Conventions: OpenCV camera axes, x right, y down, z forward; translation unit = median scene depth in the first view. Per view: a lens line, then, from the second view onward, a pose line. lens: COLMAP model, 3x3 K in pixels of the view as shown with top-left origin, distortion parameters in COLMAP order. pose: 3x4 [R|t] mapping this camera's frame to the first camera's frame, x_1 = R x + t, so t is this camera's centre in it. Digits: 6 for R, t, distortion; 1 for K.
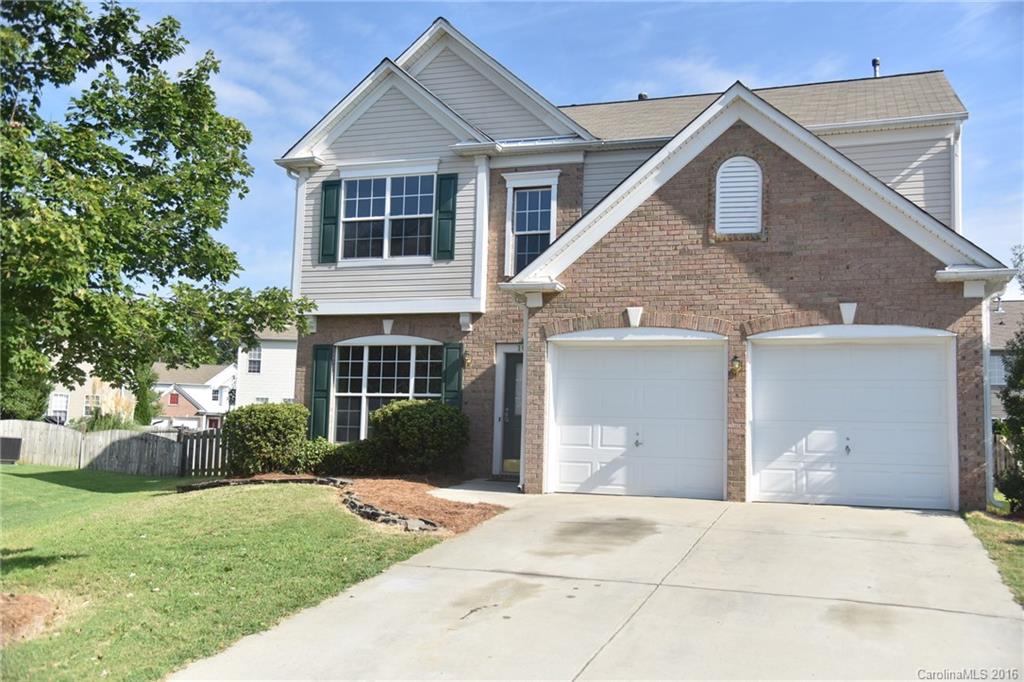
lens RADIAL K [[1013.0, 0, 512.3], [0, 1013.0, 342.7], [0, 0, 1]] dist [0.005786, 0.000000]
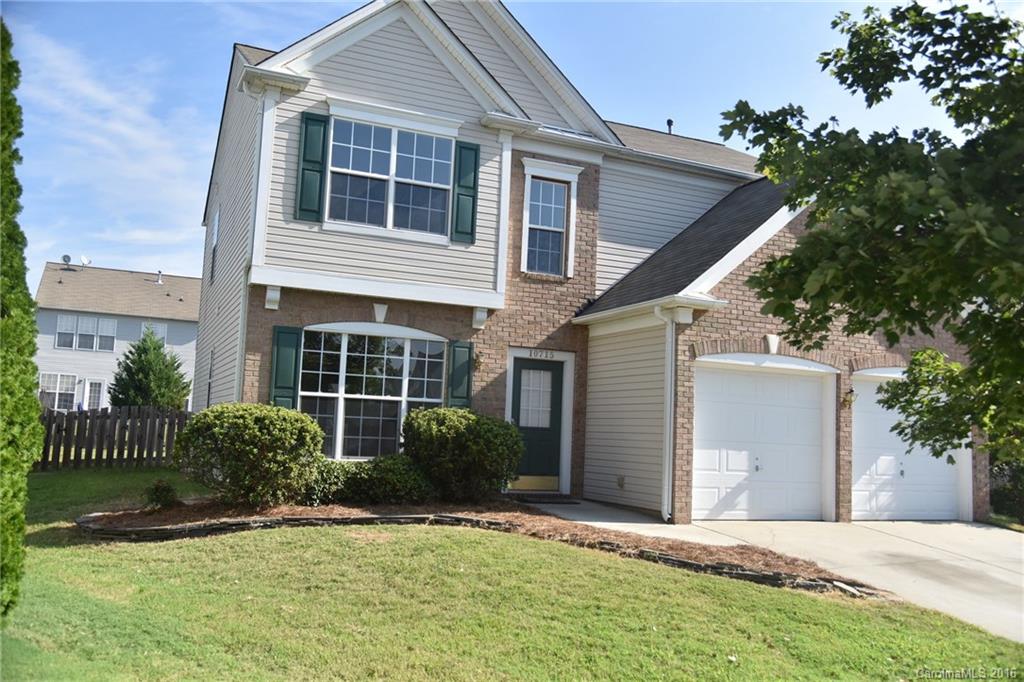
lens RADIAL K [[899.0, 0, 513.5], [0, 899.0, 339.3], [0, 0, 1]] dist [-0.011816, 0.007326]
pose [[0.731487, 0.073737, 0.677857, -0.542947], [-0.093387, 0.995601, -0.007526, 0.000492], [-0.675431, -0.057798, 0.735155, 0.412180]]
